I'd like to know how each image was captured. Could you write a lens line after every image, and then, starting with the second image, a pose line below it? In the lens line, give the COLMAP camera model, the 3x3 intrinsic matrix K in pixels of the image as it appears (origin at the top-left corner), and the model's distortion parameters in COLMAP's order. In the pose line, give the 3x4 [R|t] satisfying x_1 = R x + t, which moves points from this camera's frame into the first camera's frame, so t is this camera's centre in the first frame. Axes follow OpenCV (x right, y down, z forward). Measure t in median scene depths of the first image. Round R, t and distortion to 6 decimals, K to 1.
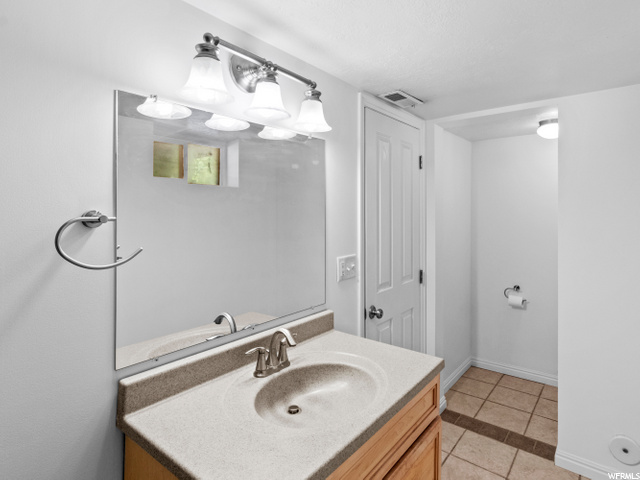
lens RADIAL K [[361.5, 0, 320.1], [0, 361.5, 214.7], [0, 0, 1]] dist [-0.000427, -0.000050]
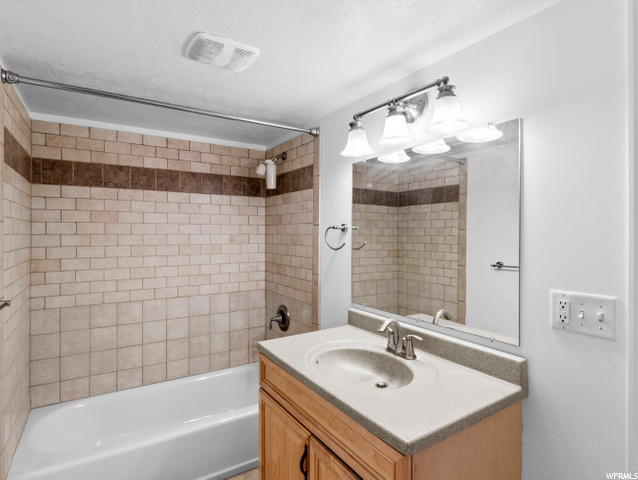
lens RADIAL K [[351.5, 0, 319.0], [0, 351.5, 240.0], [0, 0, 1]] dist [-0.000434, -0.000100]
pose [[-0.310533, 0.023643, -0.950268, 1.013000], [-0.000436, 0.999687, 0.025015, 0.020506], [0.950562, 0.008182, -0.310426, 1.064686]]
